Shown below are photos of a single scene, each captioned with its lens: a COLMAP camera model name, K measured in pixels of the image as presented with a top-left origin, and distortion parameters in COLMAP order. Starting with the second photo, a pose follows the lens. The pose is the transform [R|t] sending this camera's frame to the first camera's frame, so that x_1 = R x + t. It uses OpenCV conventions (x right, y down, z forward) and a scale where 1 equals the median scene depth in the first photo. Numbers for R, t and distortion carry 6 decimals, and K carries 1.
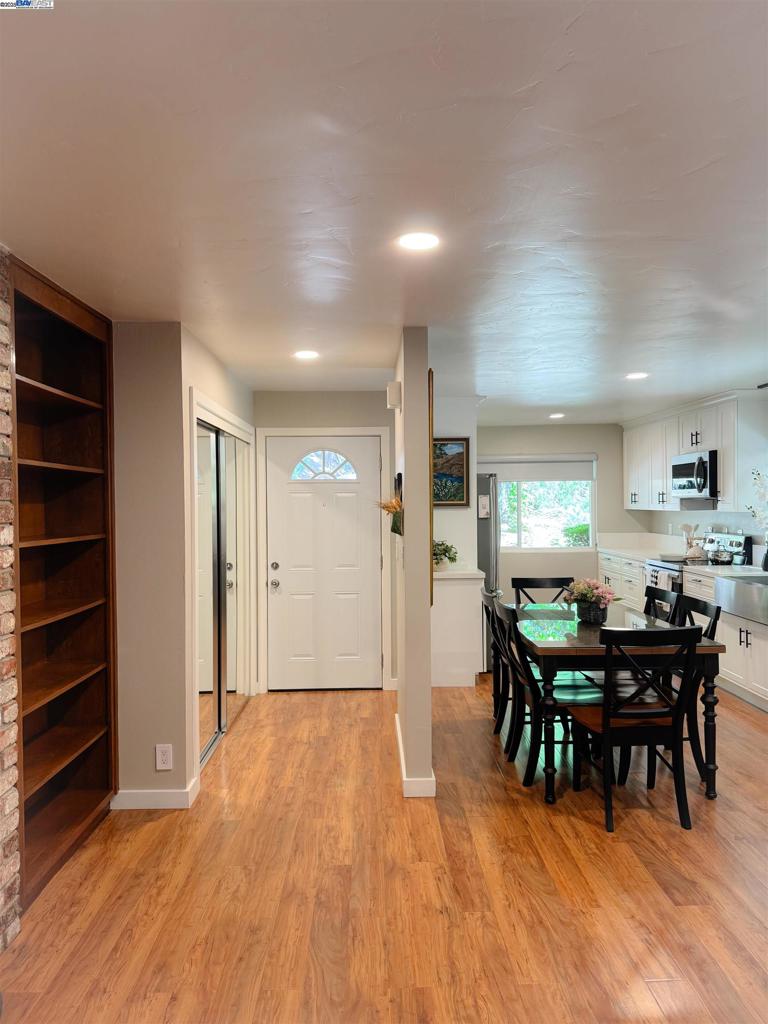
lens RADIAL K [[718.0, 0, 381.1], [0, 718.0, 512.0], [0, 0, 1]] dist [0.121509, -0.218437]
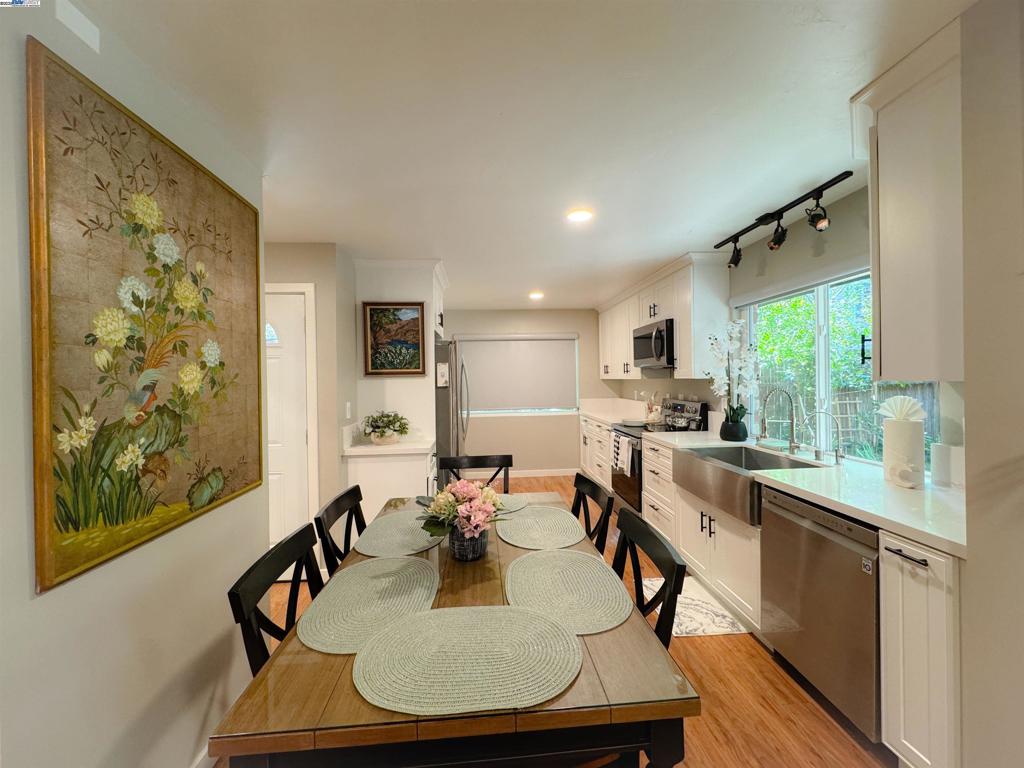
lens RADIAL K [[408.9, 0, 512.9], [0, 408.9, 380.9], [0, 0, 1]] dist [-0.000470, 0.000042]
pose [[0.998267, -0.006401, 0.058496, 0.204022], [0.007030, 0.999920, -0.010553, 0.007135], [-0.058424, 0.010945, 0.998232, 0.445941]]
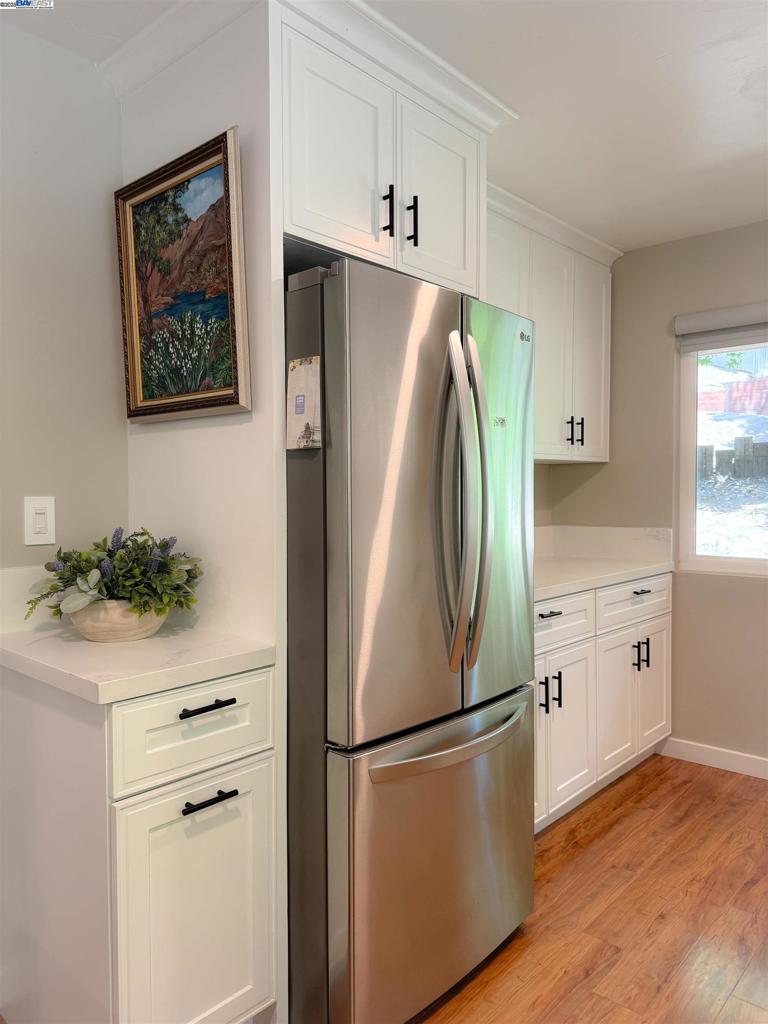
lens RADIAL K [[718.0, 0, 381.1], [0, 718.0, 512.0], [0, 0, 1]] dist [0.121509, -0.218437]
pose [[0.731972, 0.027752, -0.680769, 0.335754], [-0.012523, 0.999549, 0.027282, 0.023241], [0.681219, -0.011445, 0.731990, 0.830503]]
